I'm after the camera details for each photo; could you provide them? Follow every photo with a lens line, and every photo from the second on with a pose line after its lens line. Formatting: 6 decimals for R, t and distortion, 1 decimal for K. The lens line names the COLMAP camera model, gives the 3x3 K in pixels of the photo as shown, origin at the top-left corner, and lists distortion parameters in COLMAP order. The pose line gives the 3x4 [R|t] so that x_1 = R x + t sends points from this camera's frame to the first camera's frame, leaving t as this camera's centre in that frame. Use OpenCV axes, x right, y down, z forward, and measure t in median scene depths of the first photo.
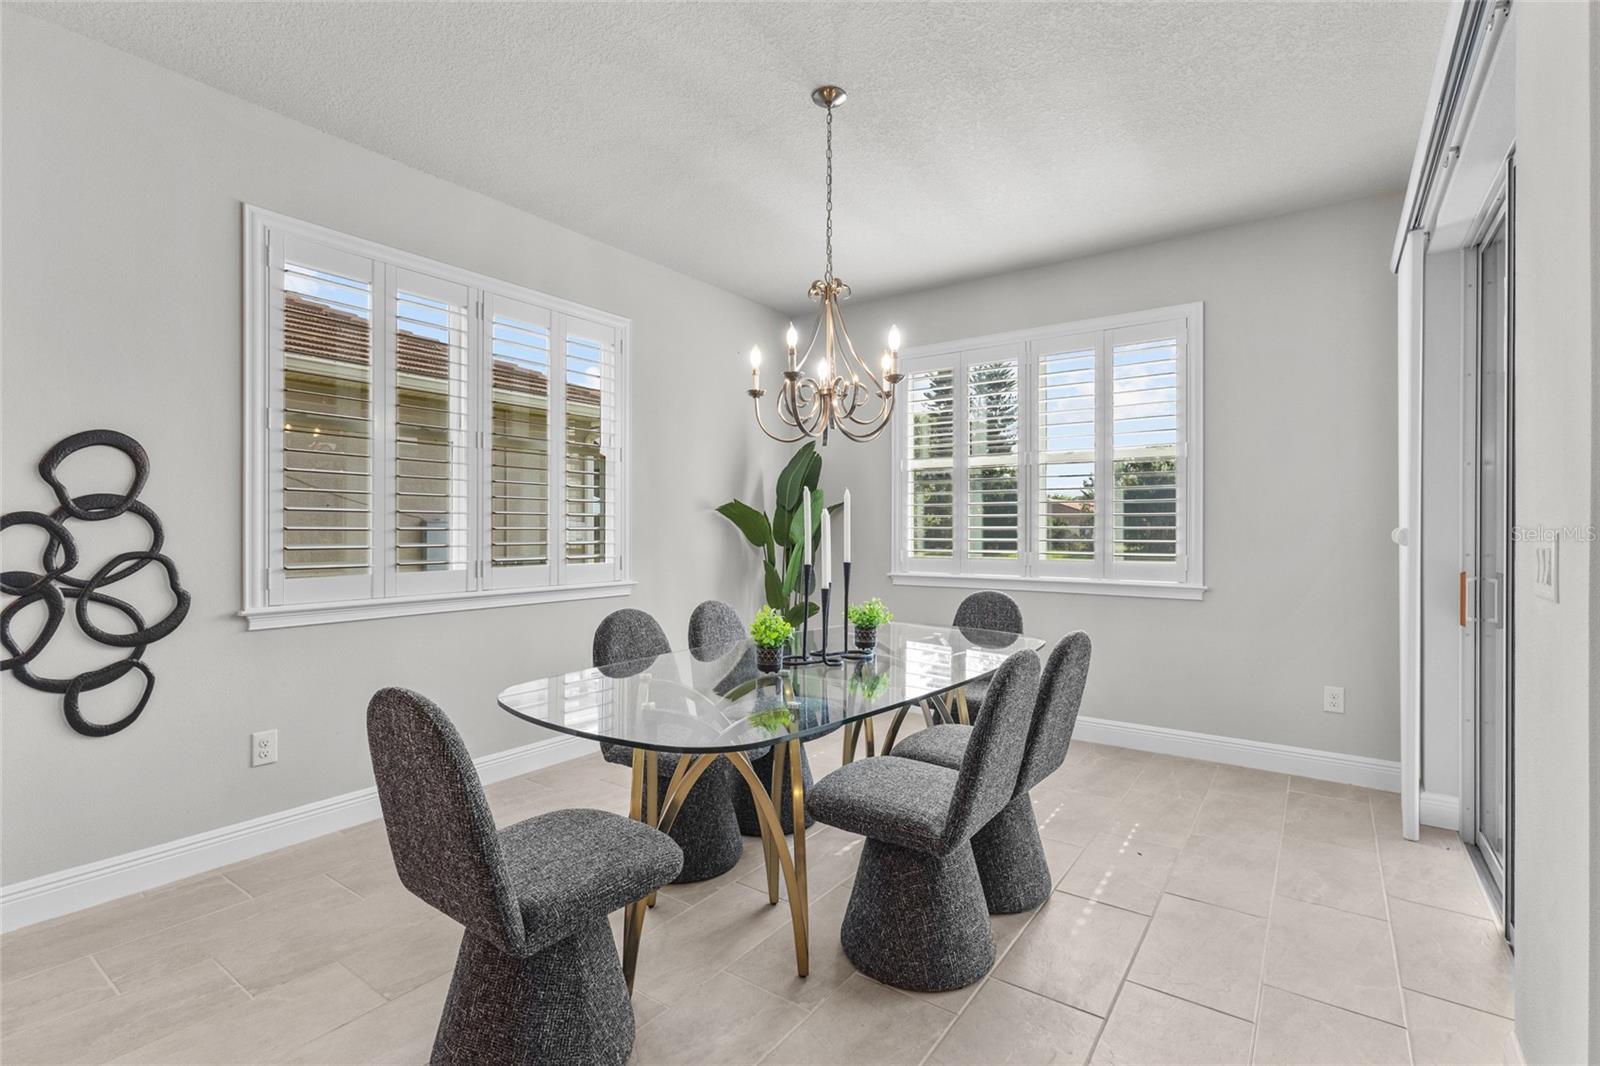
lens RADIAL K [[718.9, 0, 796.8], [0, 718.9, 528.9], [0, 0, 1]] dist [-0.002364, -0.000054]
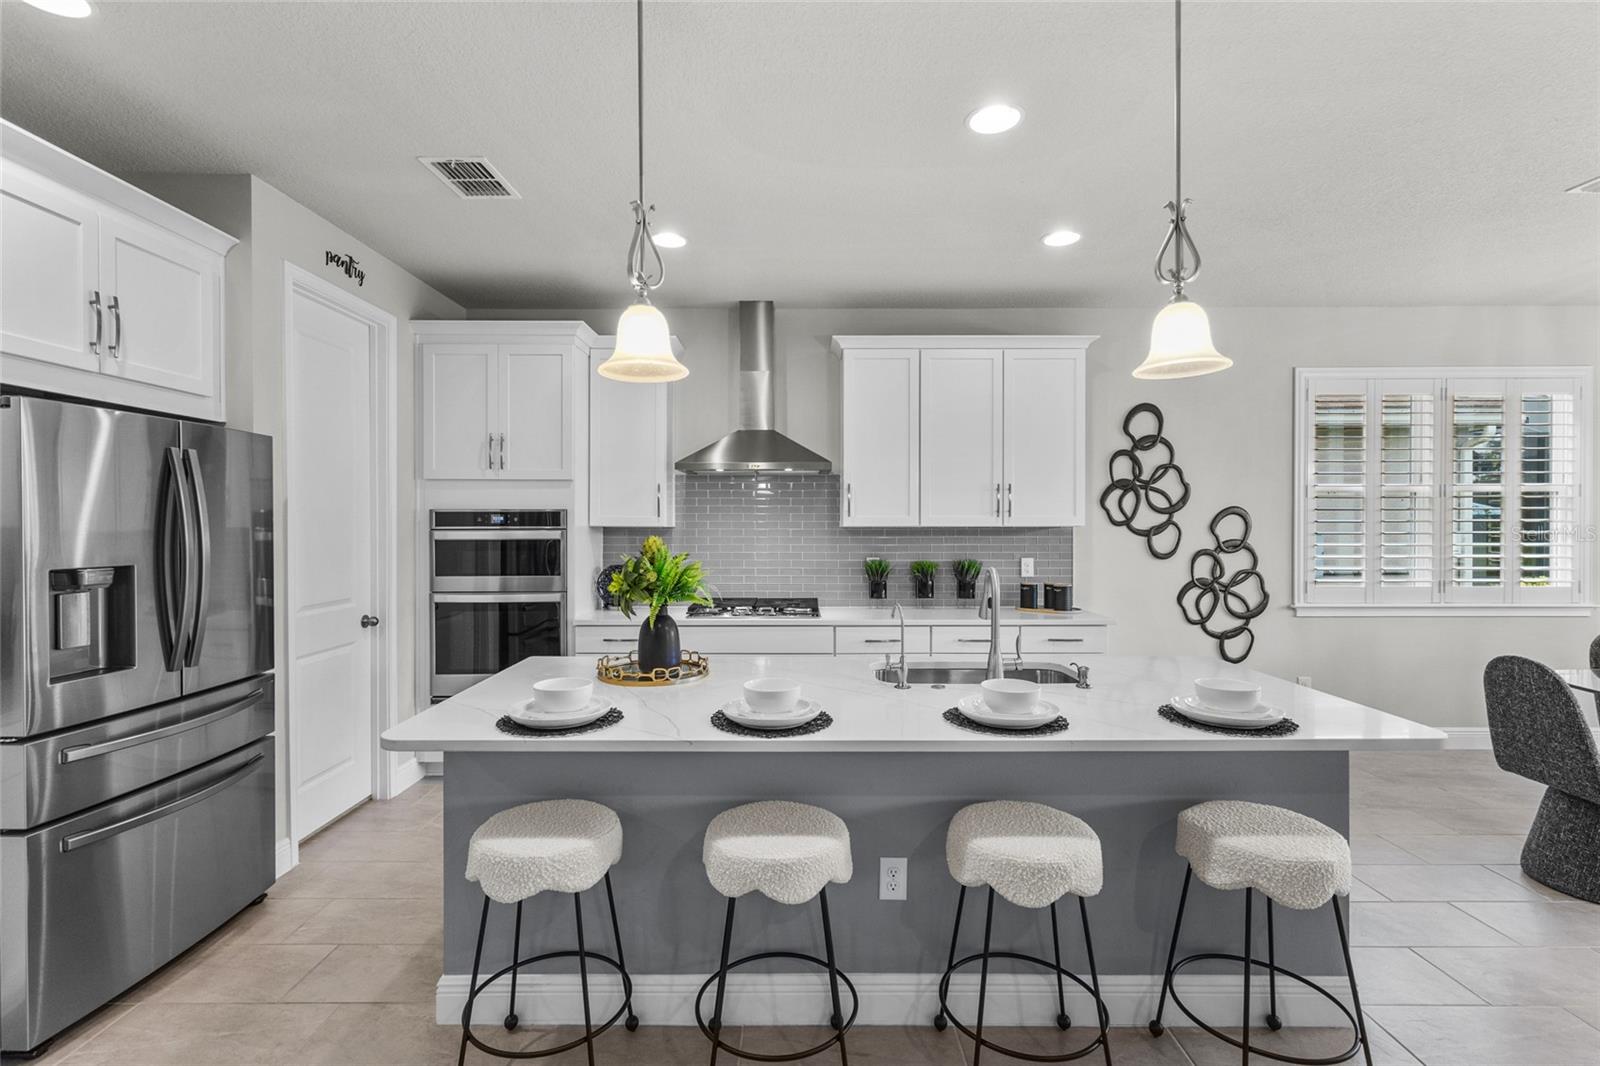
lens RADIAL K [[736.1, 0, 797.7], [0, 736.1, 530.5], [0, 0, 1]] dist [0.004611, 0.000701]
pose [[0.585517, 0.004407, -0.810648, -0.034439], [0.003154, 0.999965, 0.007715, -0.083699], [0.810654, -0.007073, 0.585483, -1.021965]]
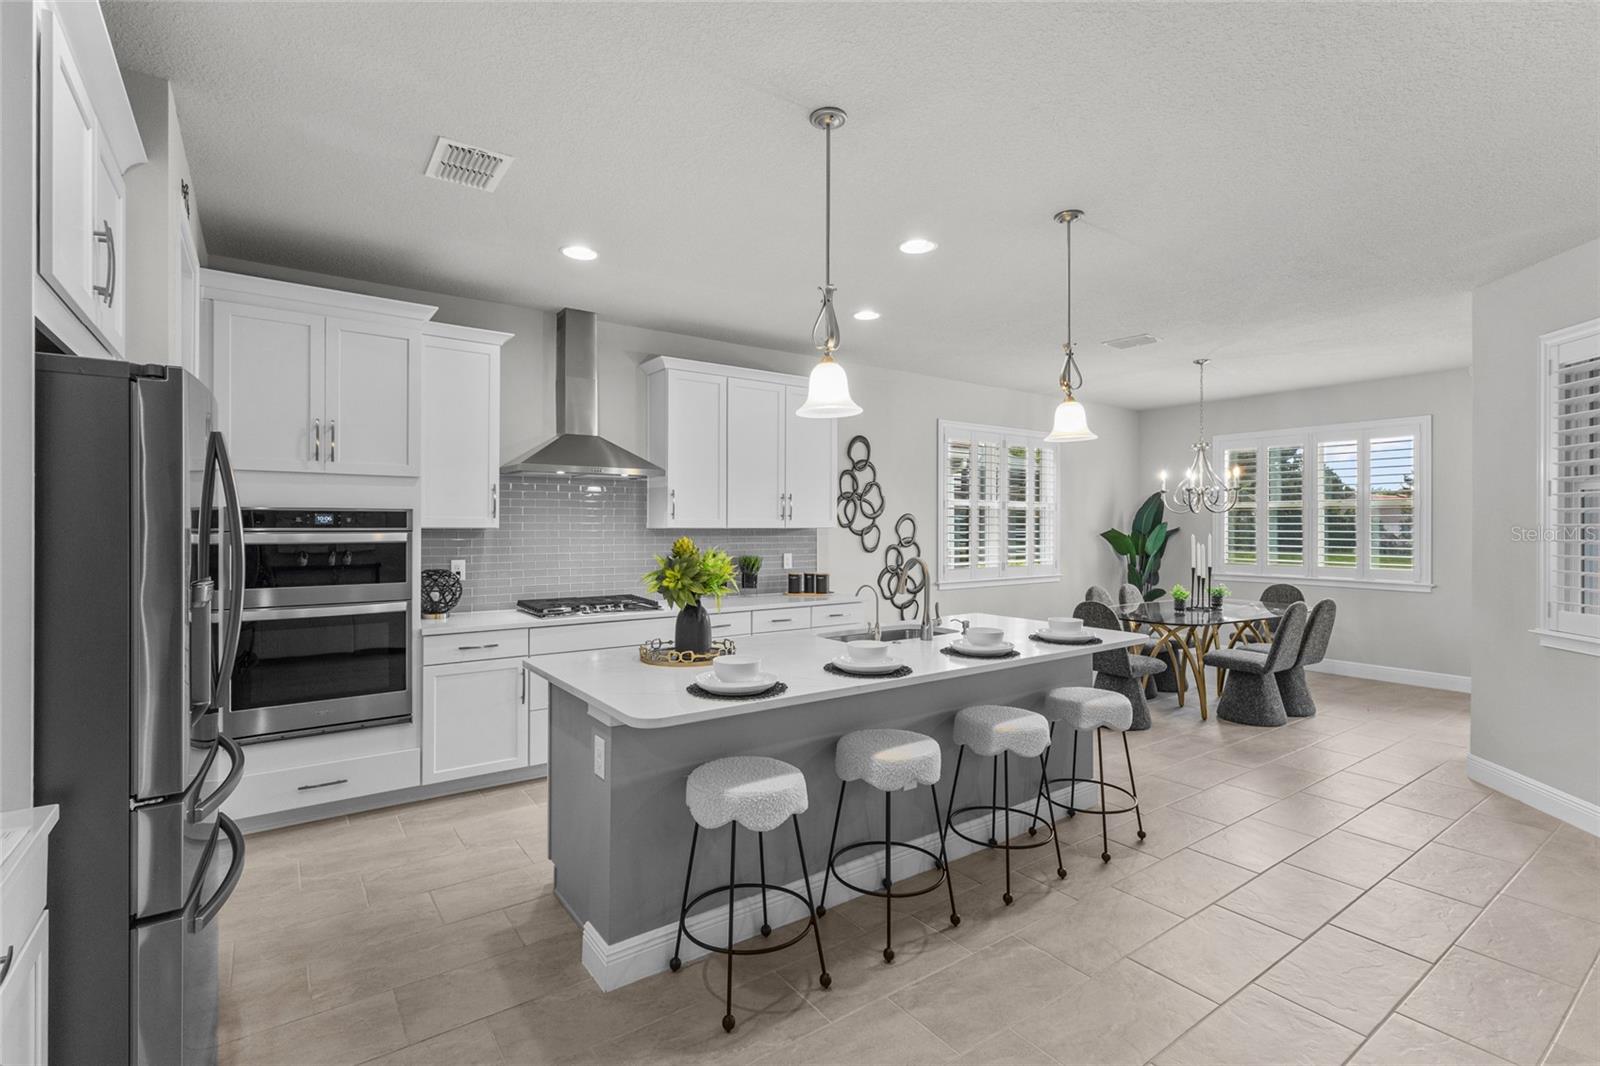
lens RADIAL K [[737.7, 0, 798.8], [0, 737.7, 525.0], [0, 0, 1]] dist [0.002156, 0.000811]
pose [[0.949712, -0.000708, -0.313125, -0.436224], [0.000602, 1.000000, -0.000435, -0.086399], [0.313125, 0.000225, 0.949712, -1.629550]]
